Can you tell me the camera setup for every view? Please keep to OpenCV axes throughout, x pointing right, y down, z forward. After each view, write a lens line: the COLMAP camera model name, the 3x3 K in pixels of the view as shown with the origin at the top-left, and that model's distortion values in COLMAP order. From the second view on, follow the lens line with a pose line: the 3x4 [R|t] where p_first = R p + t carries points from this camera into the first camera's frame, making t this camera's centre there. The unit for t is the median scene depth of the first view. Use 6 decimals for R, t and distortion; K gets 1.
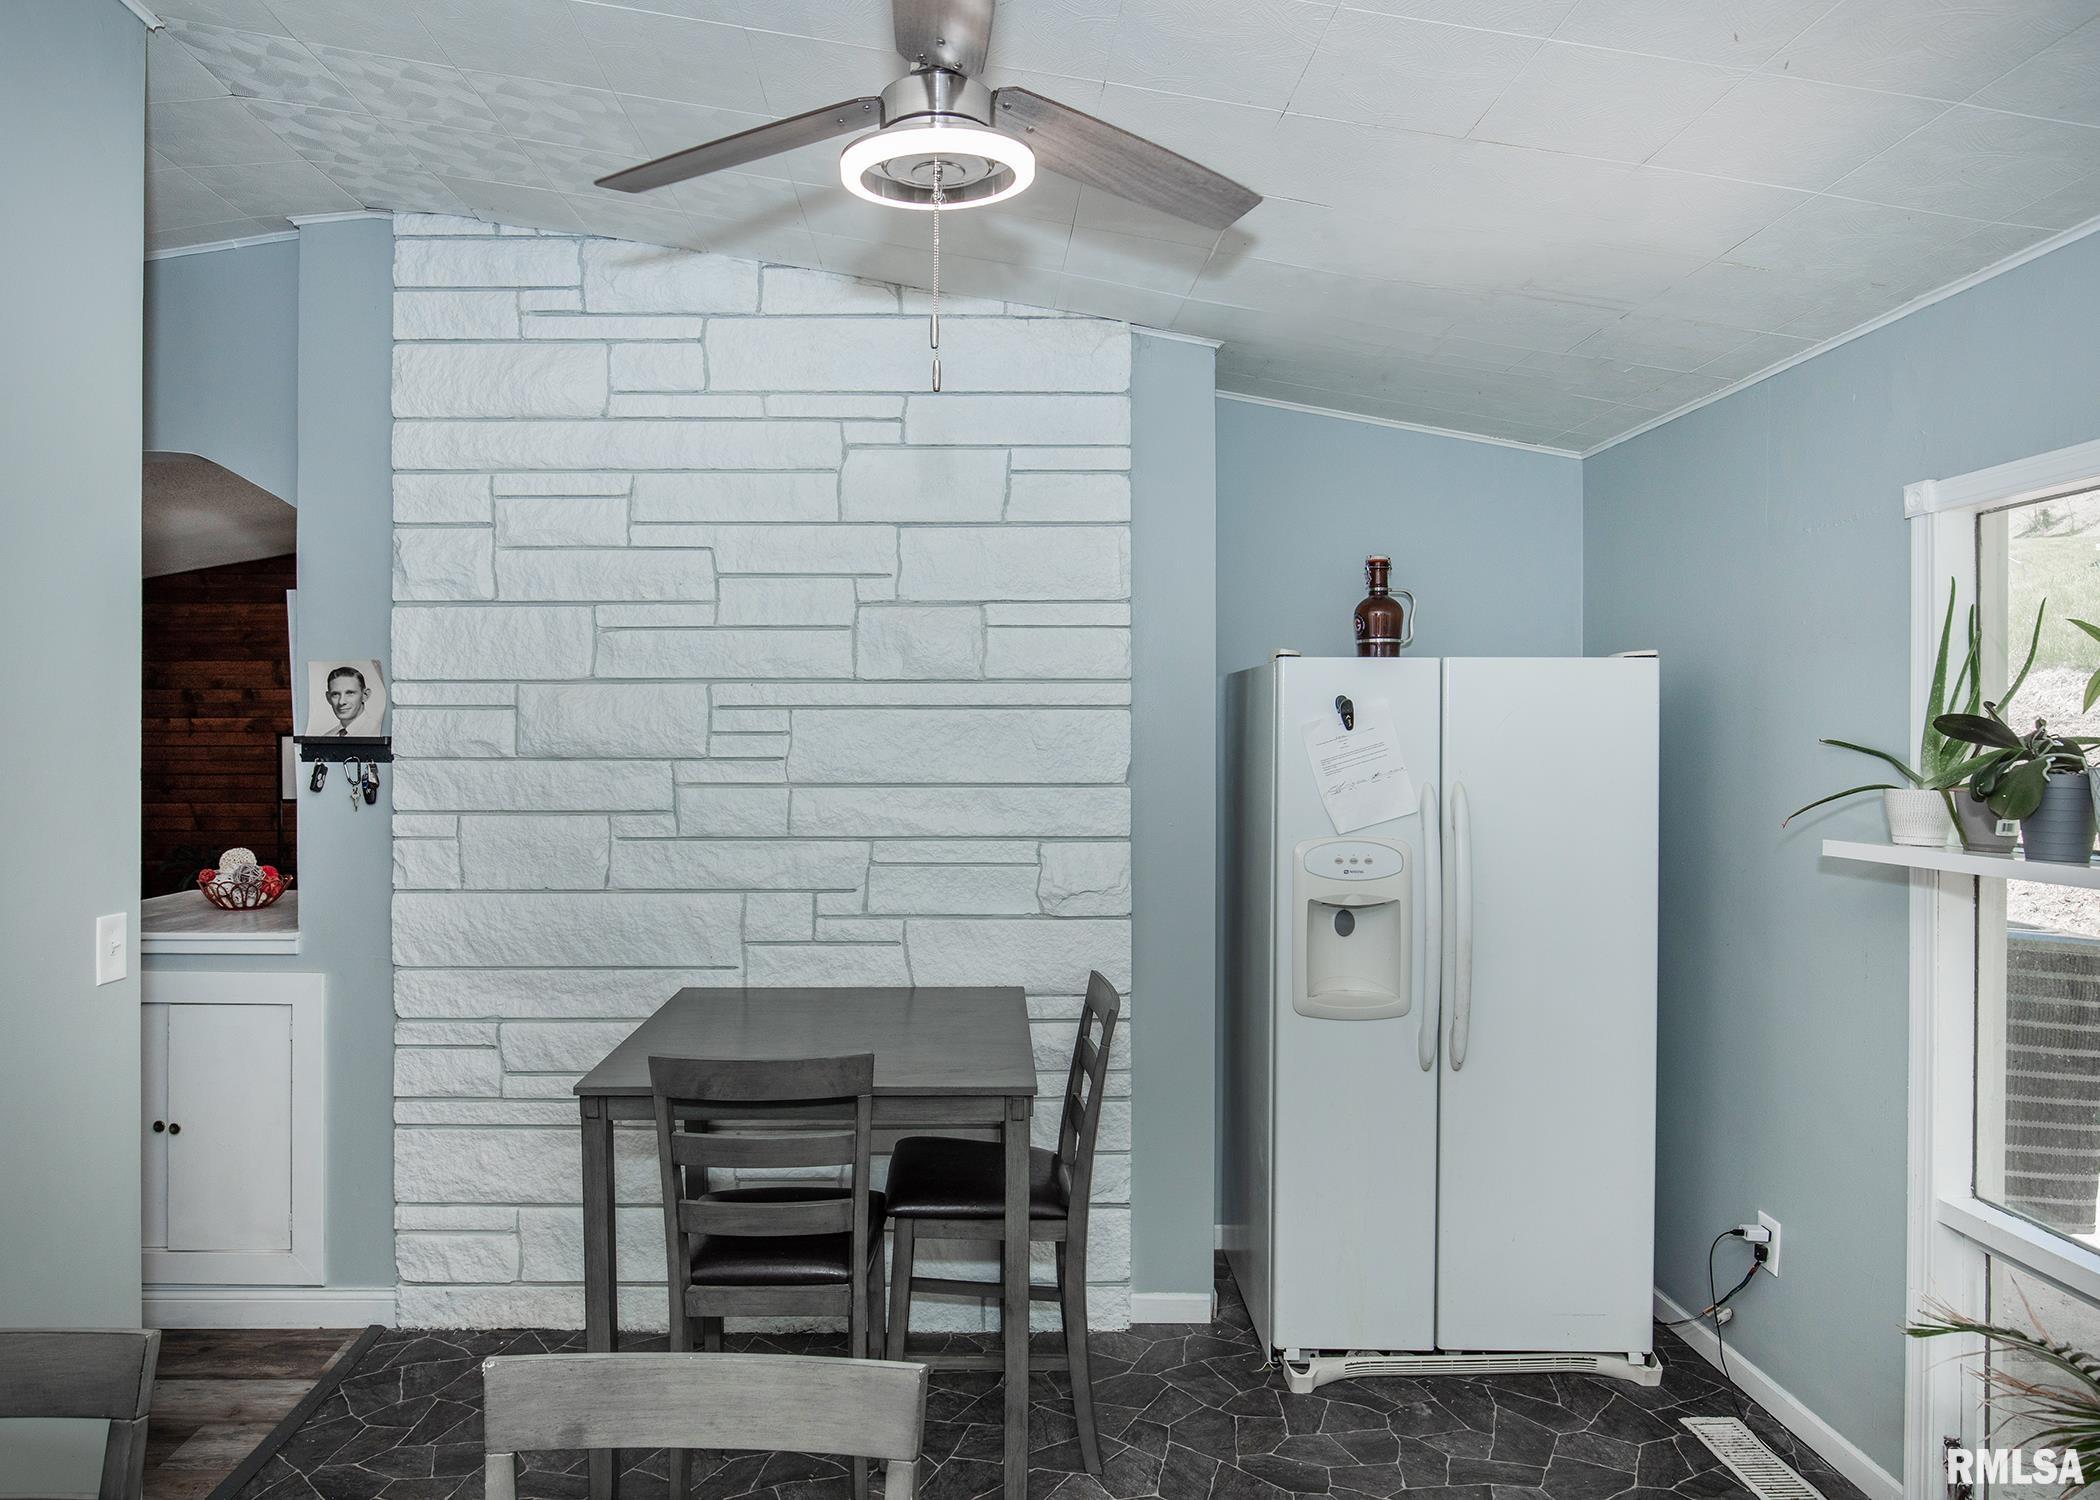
lens RADIAL K [[1249.5, 0, 1050.0], [0, 1249.5, 750.0], [0, 0, 1]] dist [-0.012032, -0.000936]
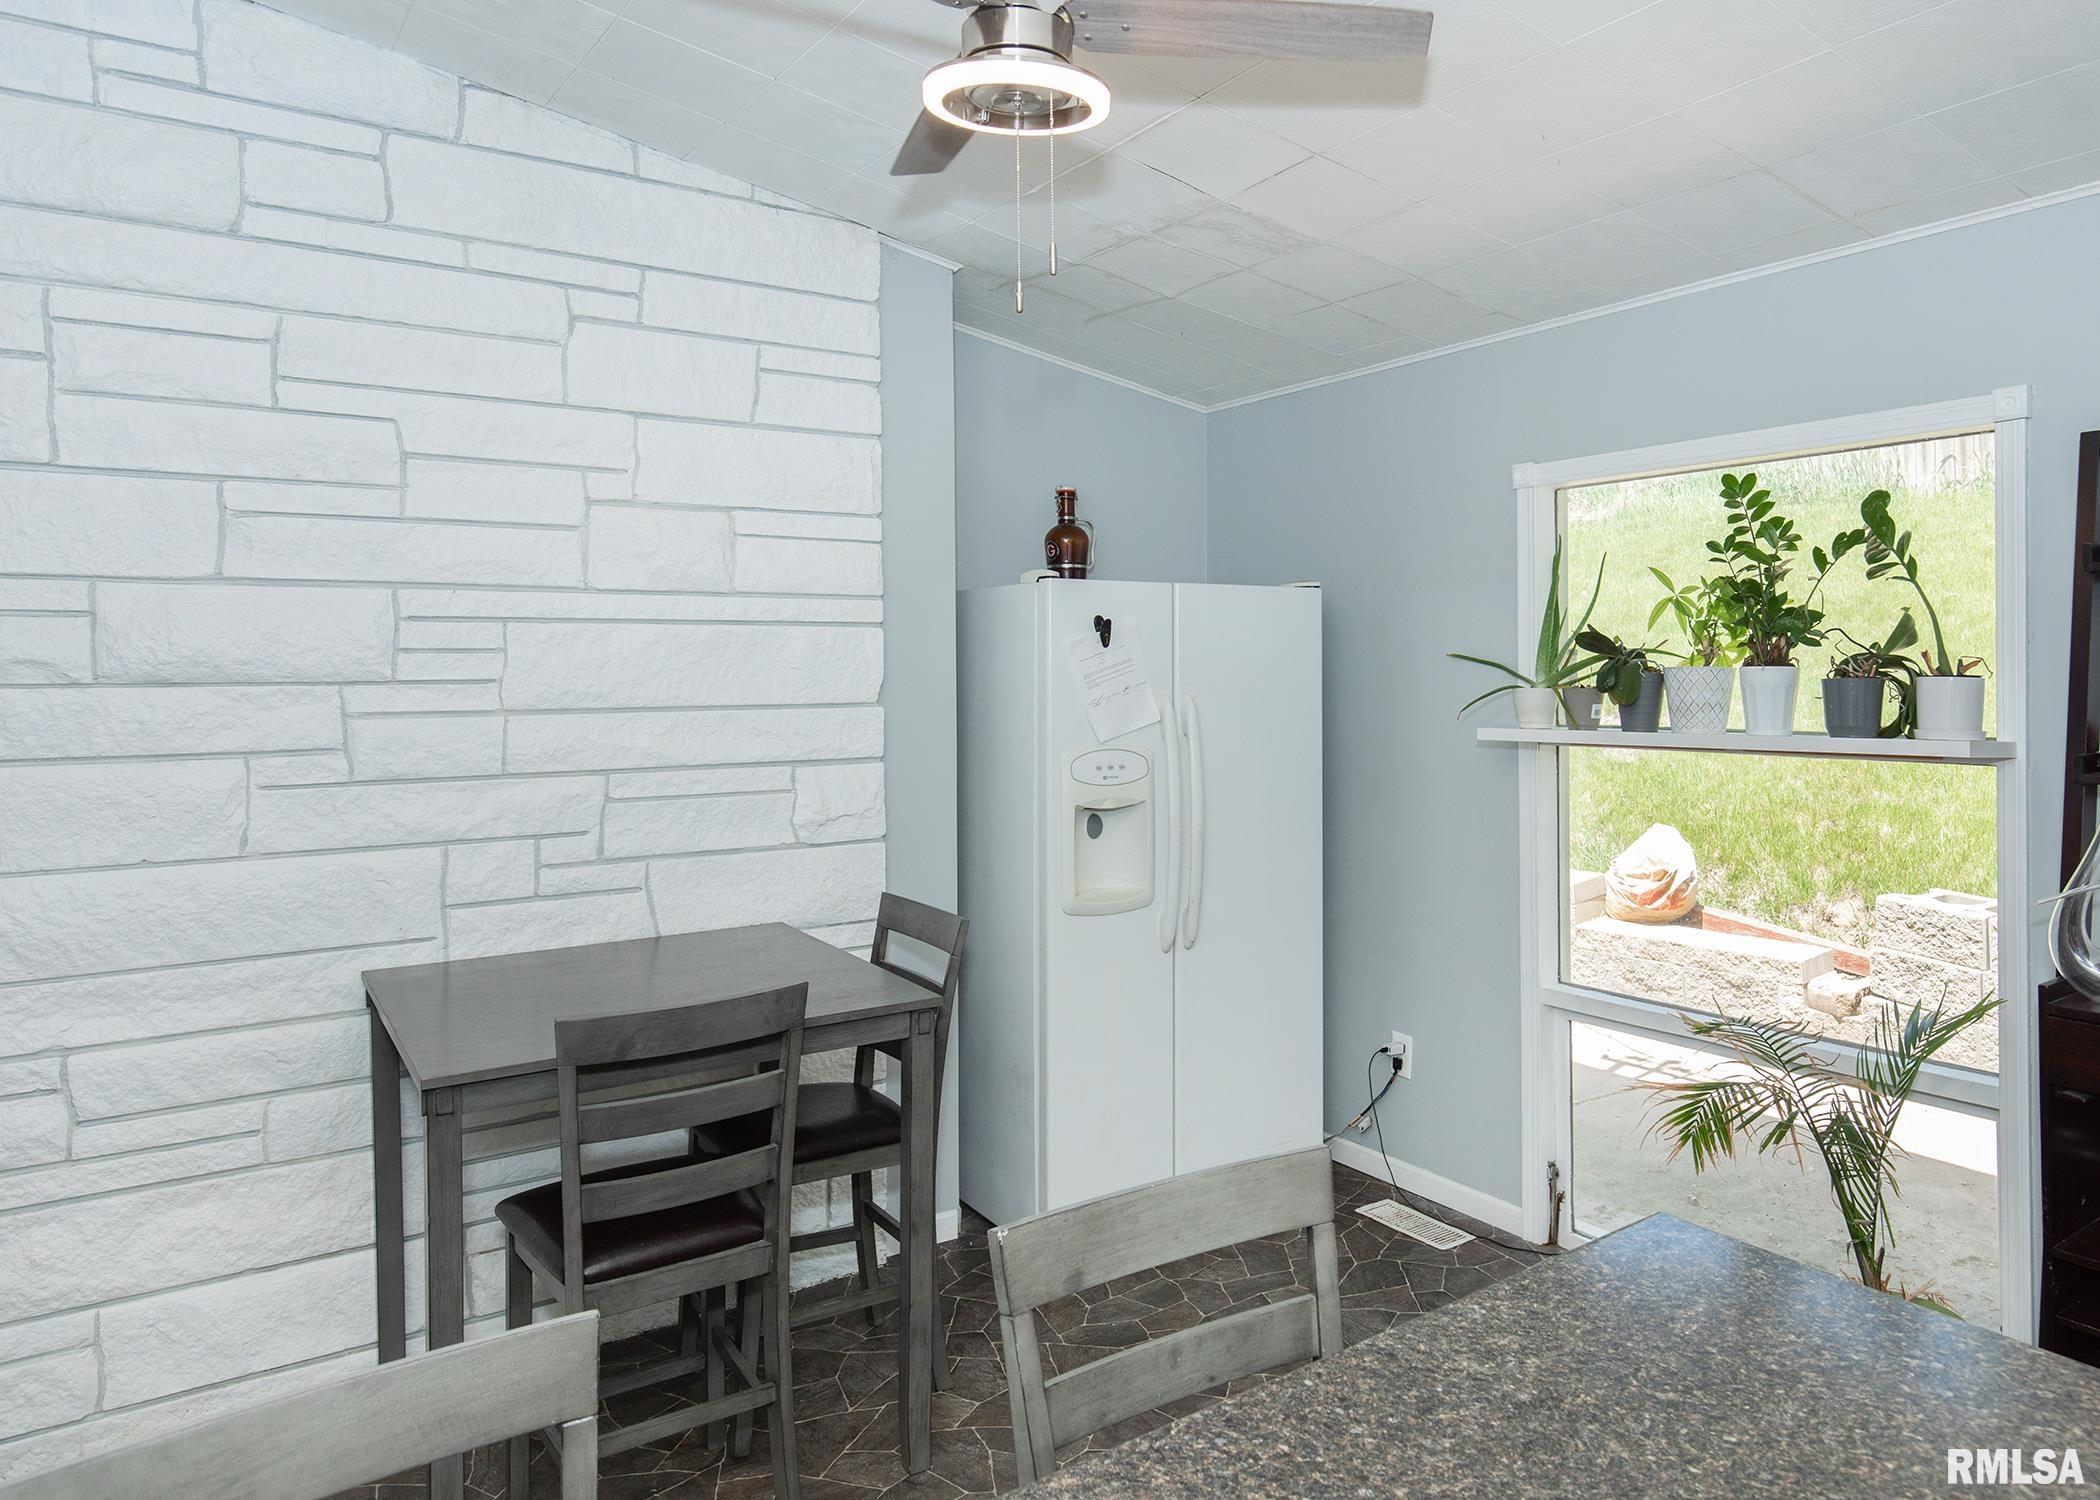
lens RADIAL K [[1445.5, 0, 1052.2], [0, 1445.5, 689.5], [0, 0, 1]] dist [0.008535, -0.000677]
pose [[0.822241, -0.011788, 0.569017, -0.461490], [0.014314, 0.999898, 0.000031, 0.017998], [-0.568959, 0.008119, 0.822326, -0.007354]]
